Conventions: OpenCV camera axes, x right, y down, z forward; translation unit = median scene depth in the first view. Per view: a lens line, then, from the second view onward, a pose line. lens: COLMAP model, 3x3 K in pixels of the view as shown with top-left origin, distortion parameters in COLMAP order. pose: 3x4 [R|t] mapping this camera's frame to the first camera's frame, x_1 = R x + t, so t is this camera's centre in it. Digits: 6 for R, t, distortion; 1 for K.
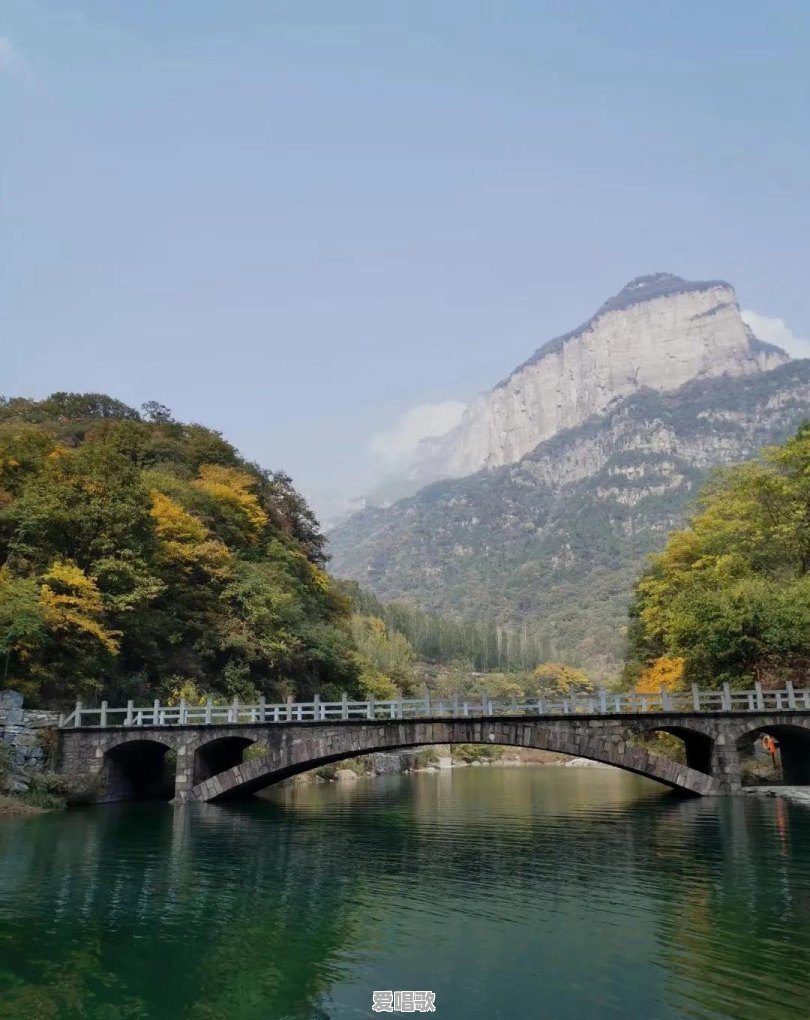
lens RADIAL K [[823.7, 0, 406.9], [0, 823.7, 537.6], [0, 0, 1]] dist [0.063733, -0.055187]
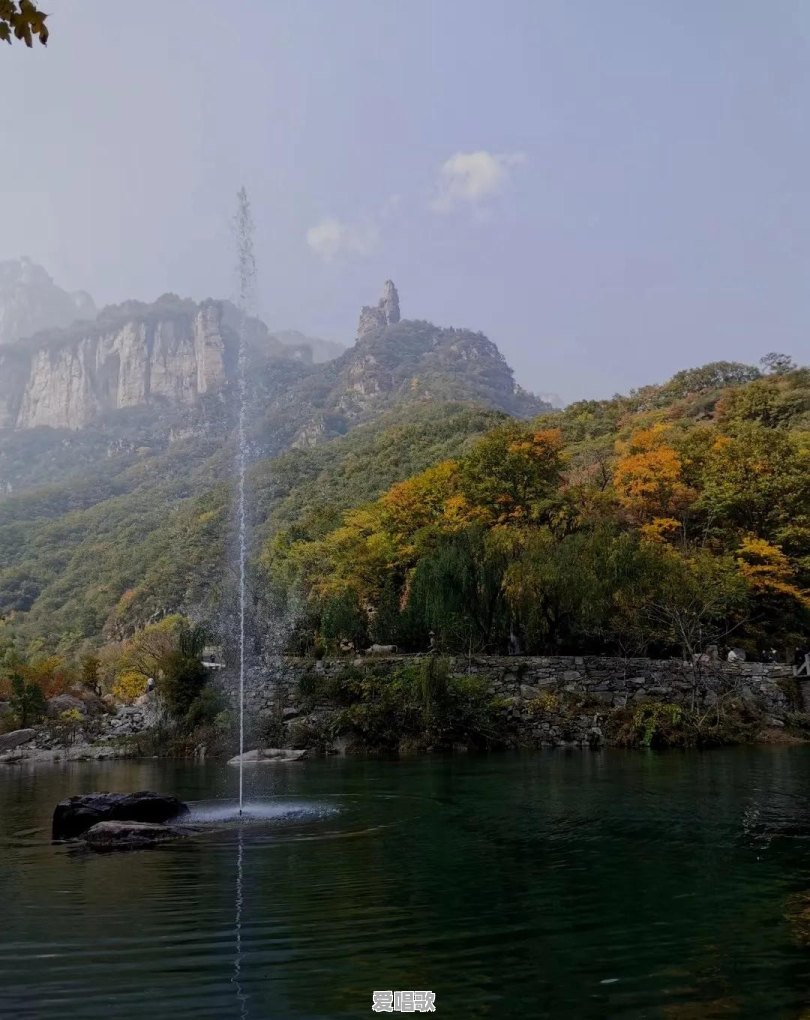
lens RADIAL K [[823.7, 0, 406.9], [0, 823.7, 537.6], [0, 0, 1]] dist [0.063733, -0.055187]
pose [[0.737740, -0.151104, -0.657957, 0.000847], [0.191907, 0.981360, -0.010199, -0.046789], [0.647234, -0.118742, 0.752986, -0.182067]]
